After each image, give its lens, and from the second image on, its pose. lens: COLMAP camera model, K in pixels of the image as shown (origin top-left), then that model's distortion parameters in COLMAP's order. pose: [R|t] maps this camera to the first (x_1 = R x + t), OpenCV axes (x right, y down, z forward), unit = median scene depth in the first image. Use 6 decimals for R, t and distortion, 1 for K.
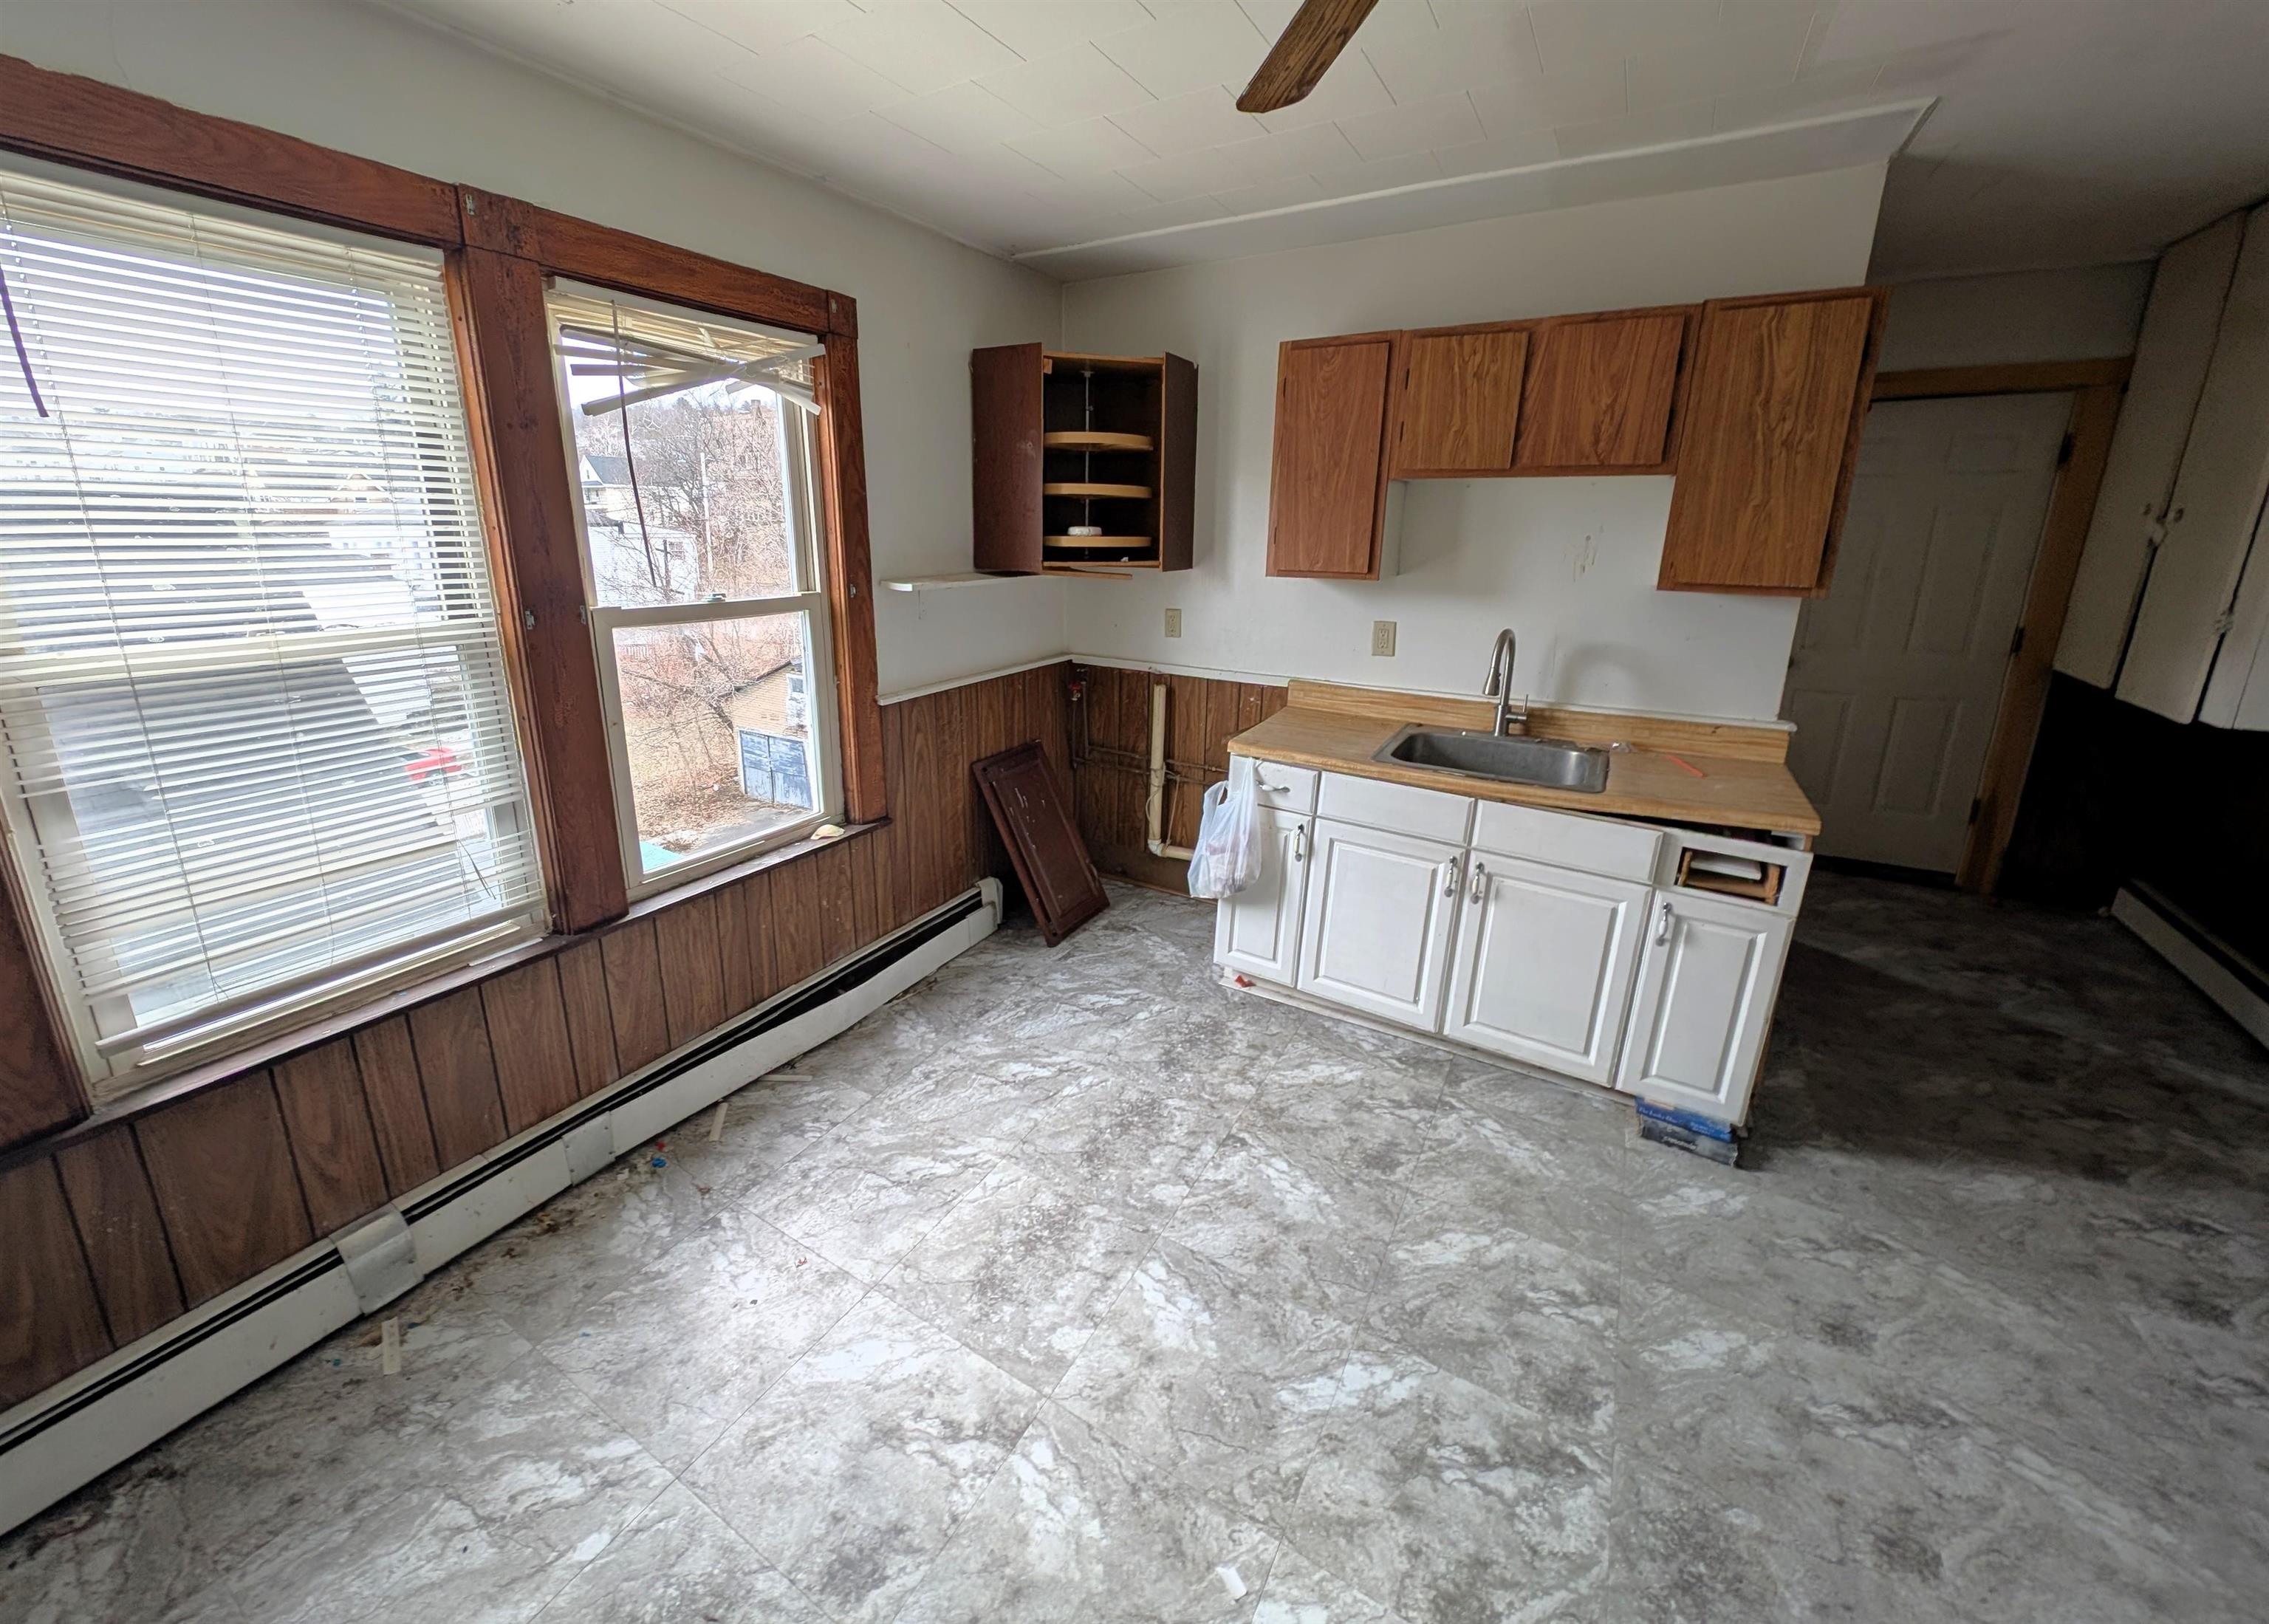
lens RADIAL K [[864.0, 0, 1096.4], [0, 864.0, 748.5], [0, 0, 1]] dist [-0.003738, 0.000131]
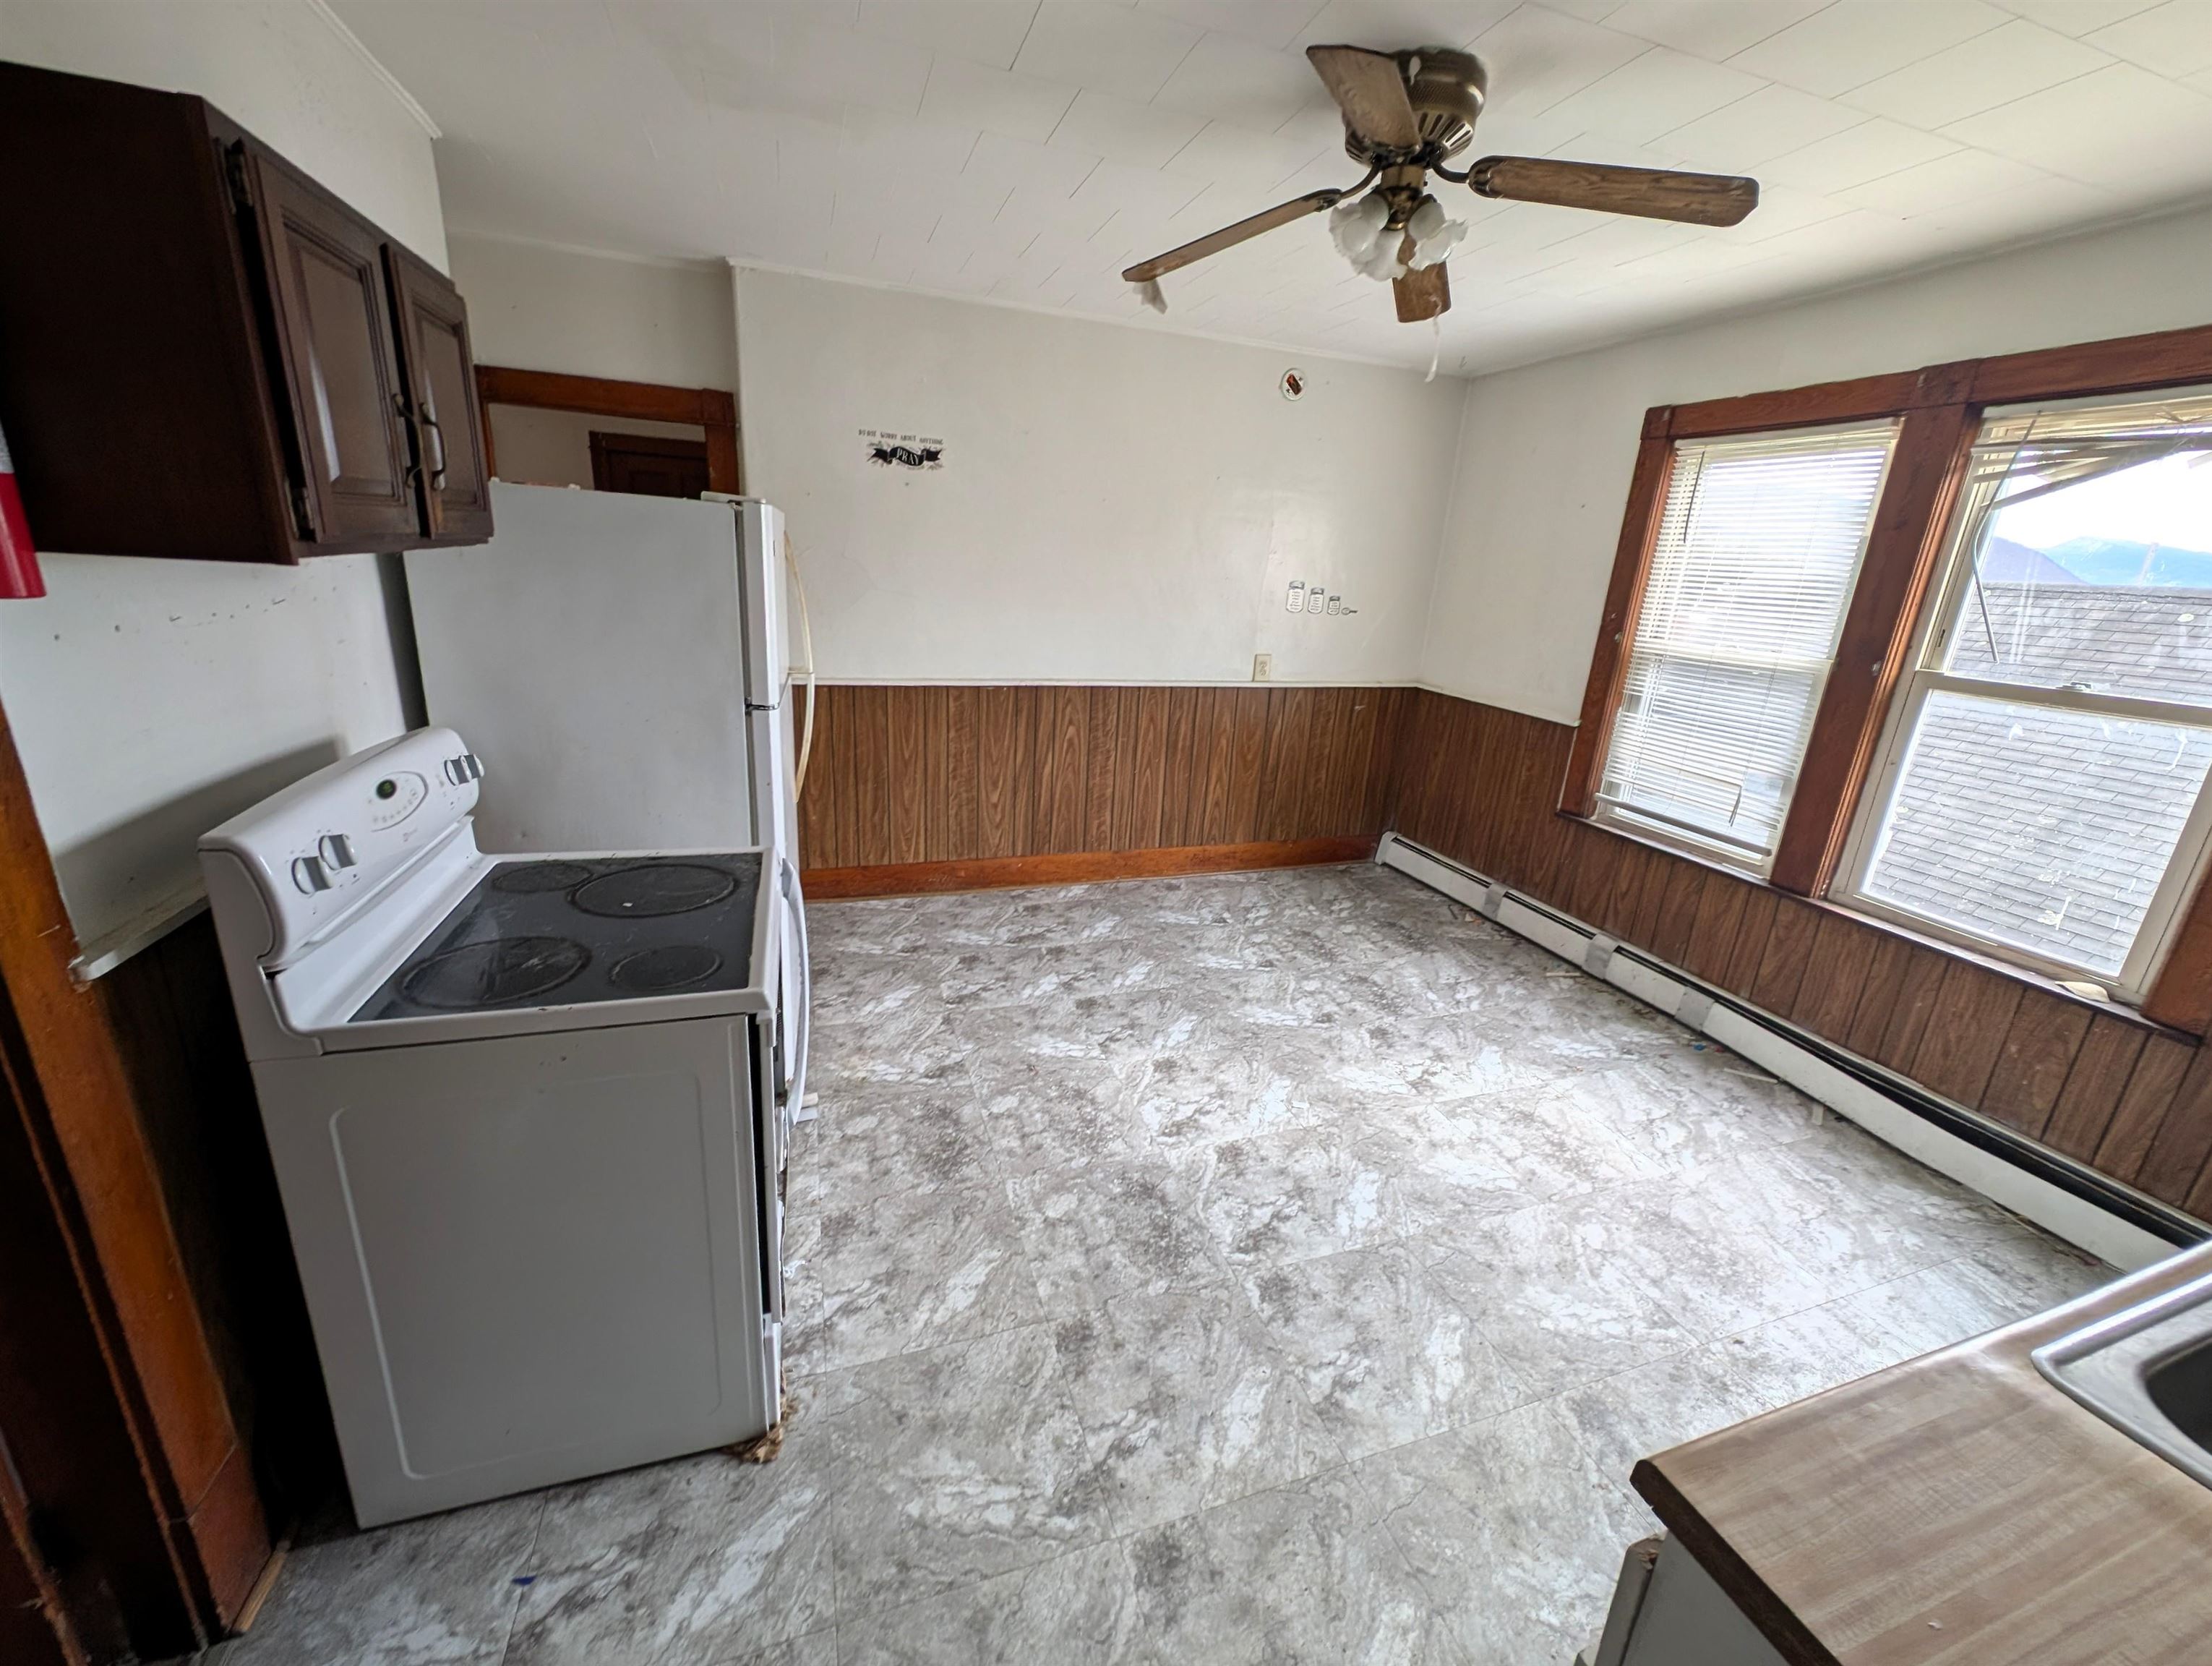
lens RADIAL K [[863.6, 0, 1106.4], [0, 863.6, 819.9], [0, 0, 1]] dist [-0.003479, -0.000412]
pose [[-0.633487, 0.188749, -0.750379, 1.379208], [-0.251099, 0.867155, 0.430107, -0.258591], [0.731877, 0.460887, -0.501937, 1.047891]]
